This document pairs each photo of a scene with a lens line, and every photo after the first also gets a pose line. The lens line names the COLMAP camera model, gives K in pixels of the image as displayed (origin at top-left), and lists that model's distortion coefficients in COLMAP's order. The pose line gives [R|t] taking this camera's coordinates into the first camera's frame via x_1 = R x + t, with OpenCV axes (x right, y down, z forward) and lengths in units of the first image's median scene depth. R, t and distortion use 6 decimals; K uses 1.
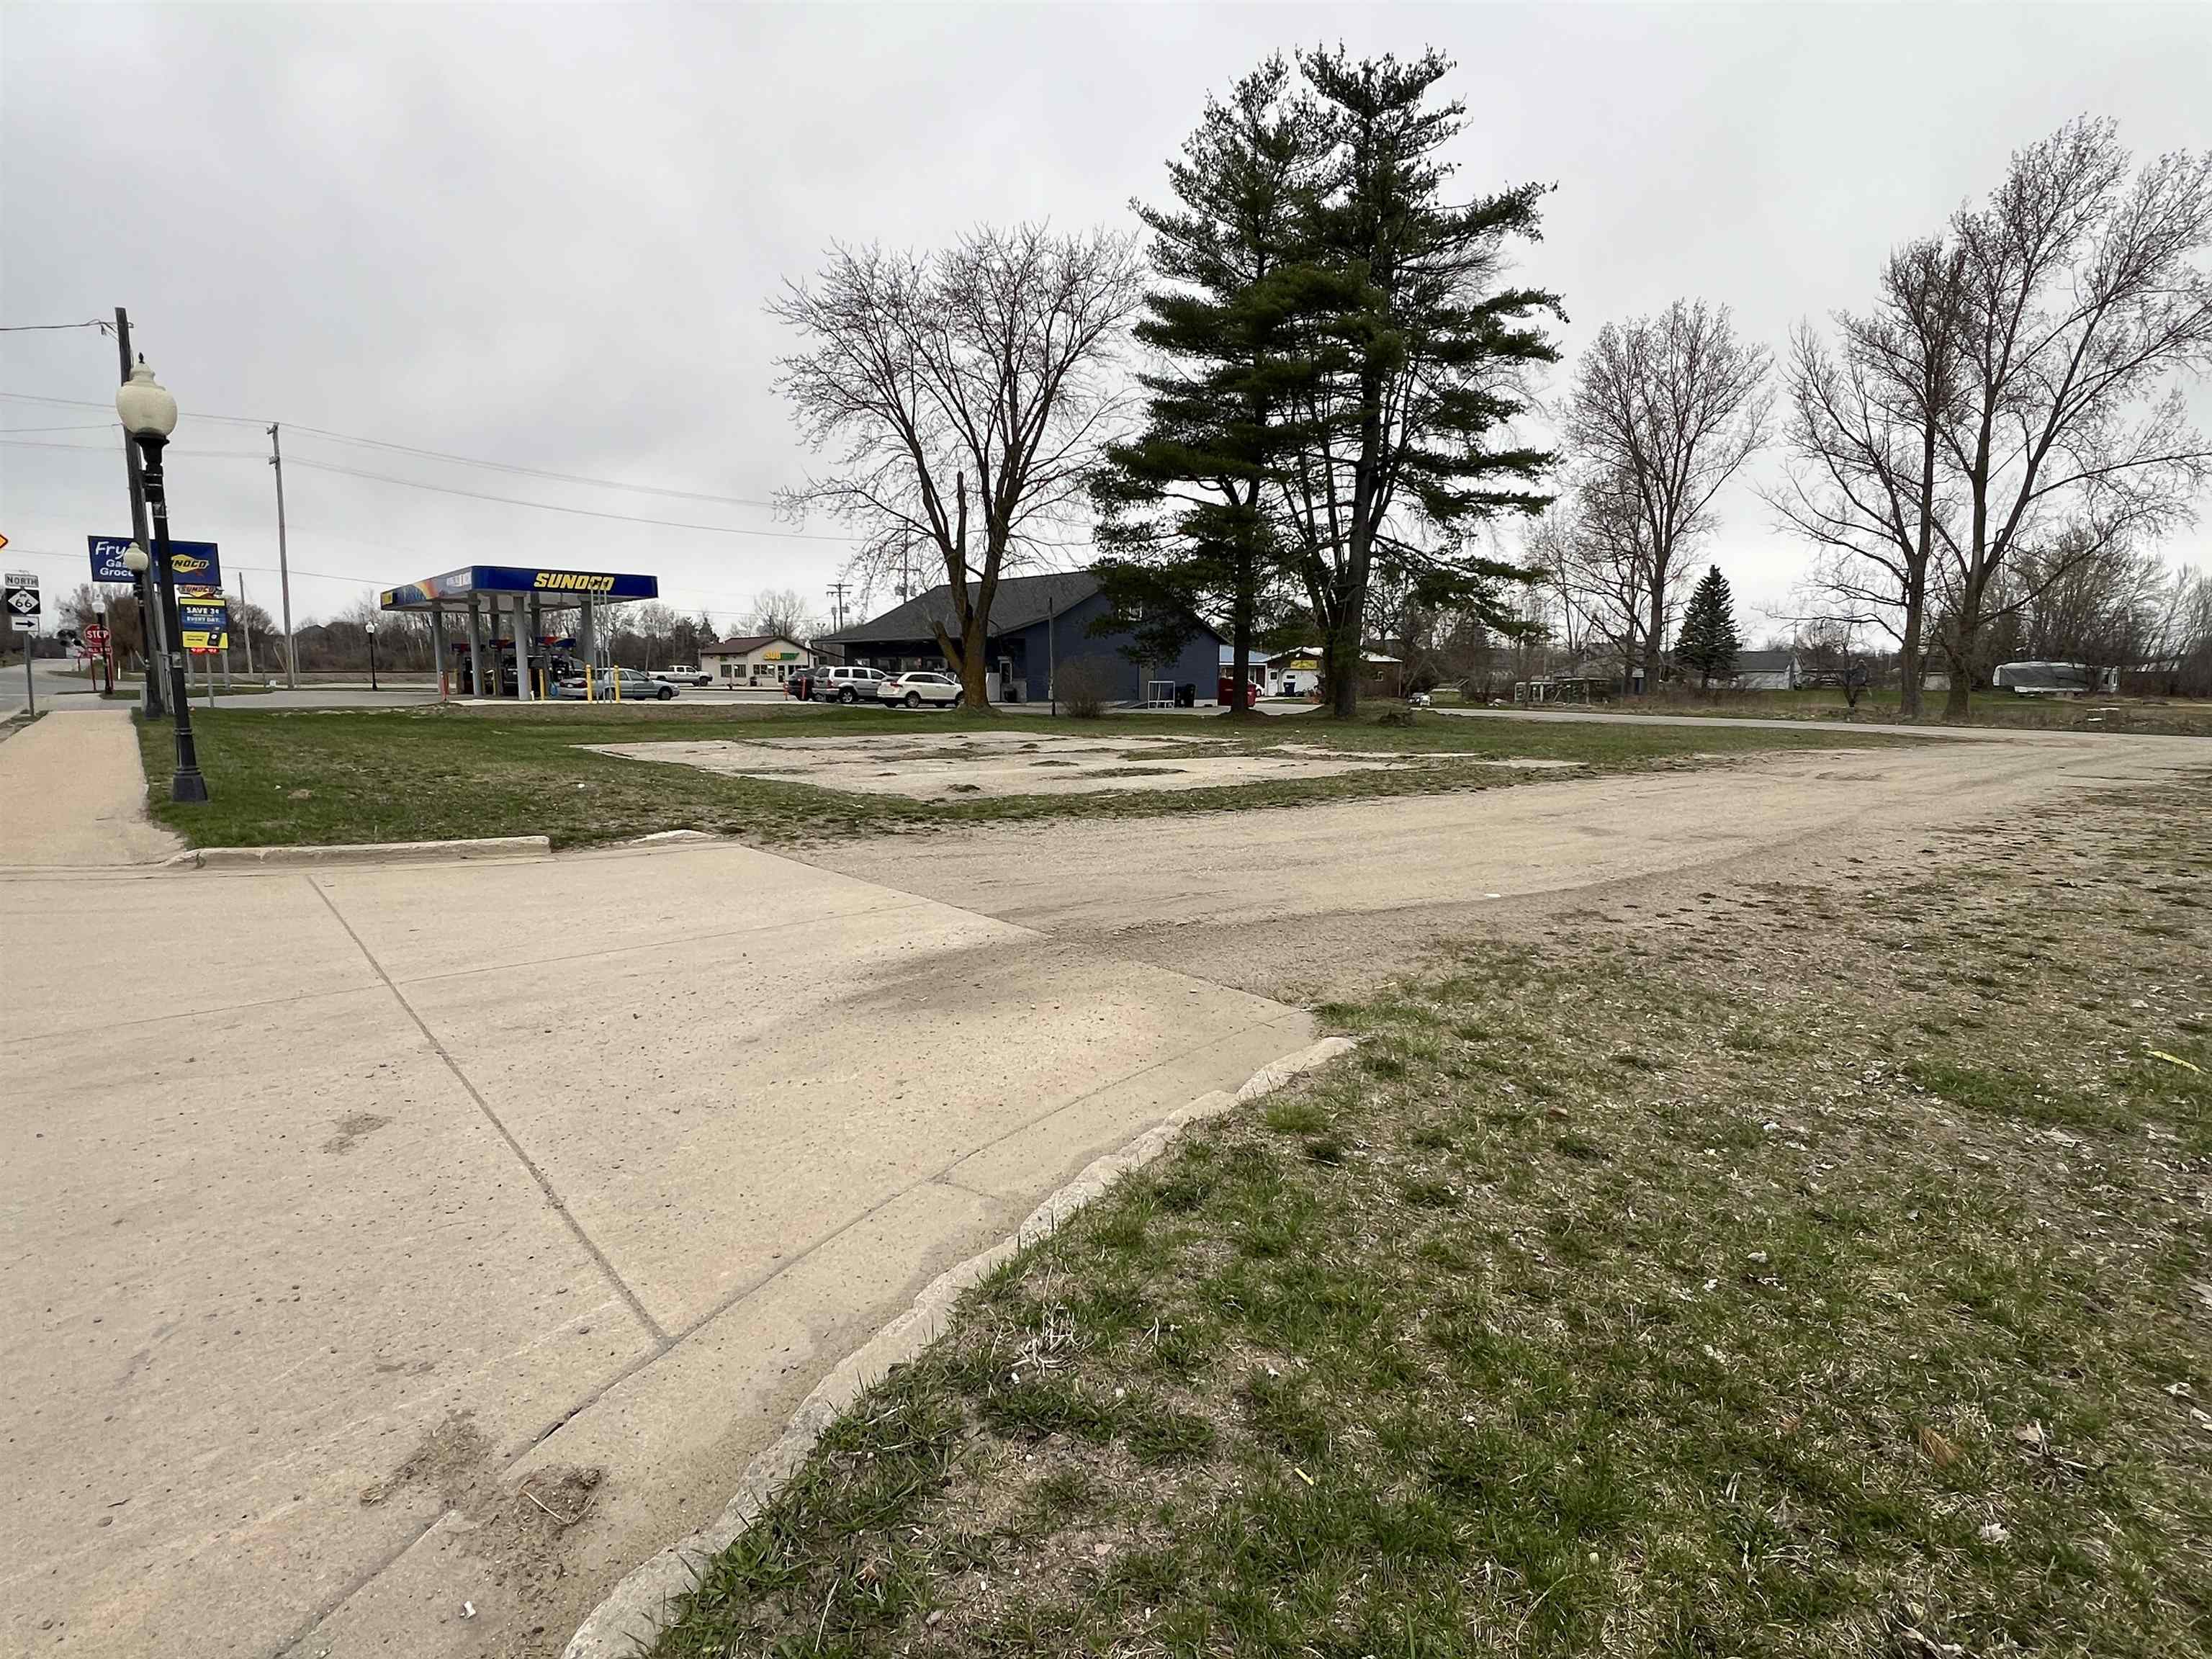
lens RADIAL K [[1143.4, 0, 1106.2], [0, 1143.4, 837.0], [0, 0, 1]] dist [-0.007970, 0.010921]
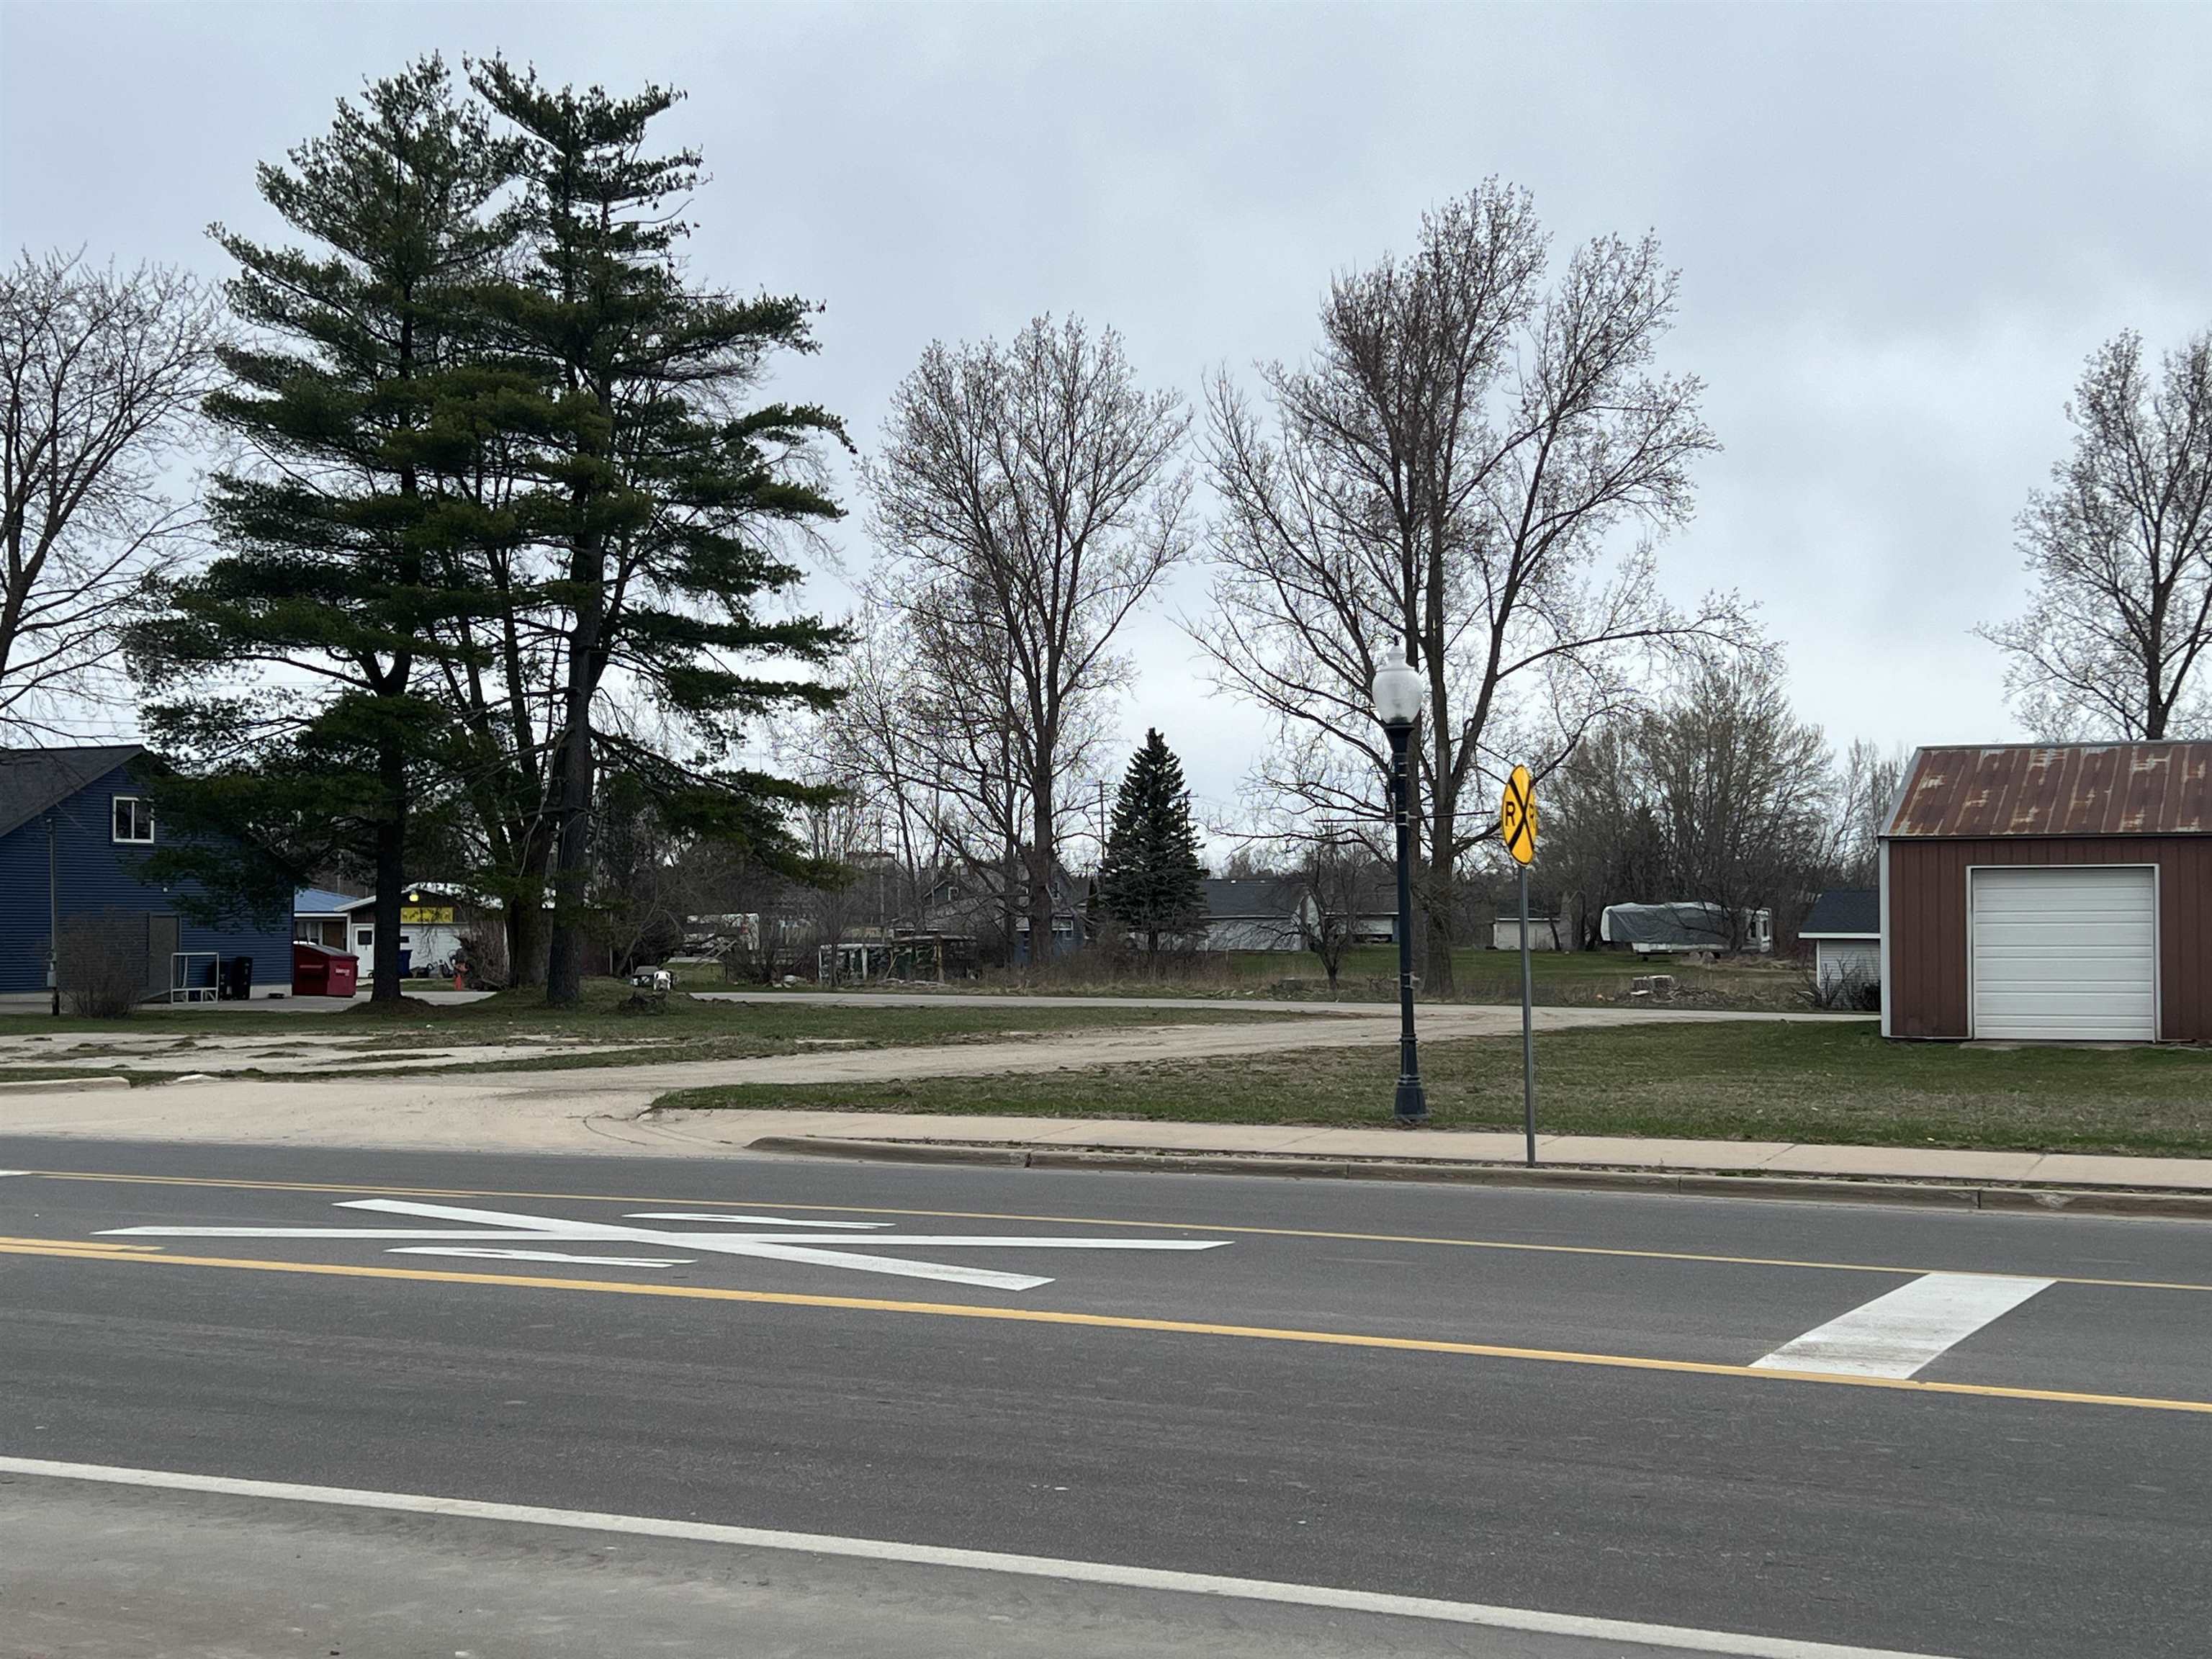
lens RADIAL K [[2886.9, 0, 1087.4], [0, 2886.9, 840.6], [0, 0, 1]] dist [0.073077, 0.000000]
pose [[0.909382, 0.004164, 0.415941, -0.211795], [0.066352, 0.985694, -0.154934, 0.080436], [-0.410635, 0.168492, 0.896096, -0.632259]]
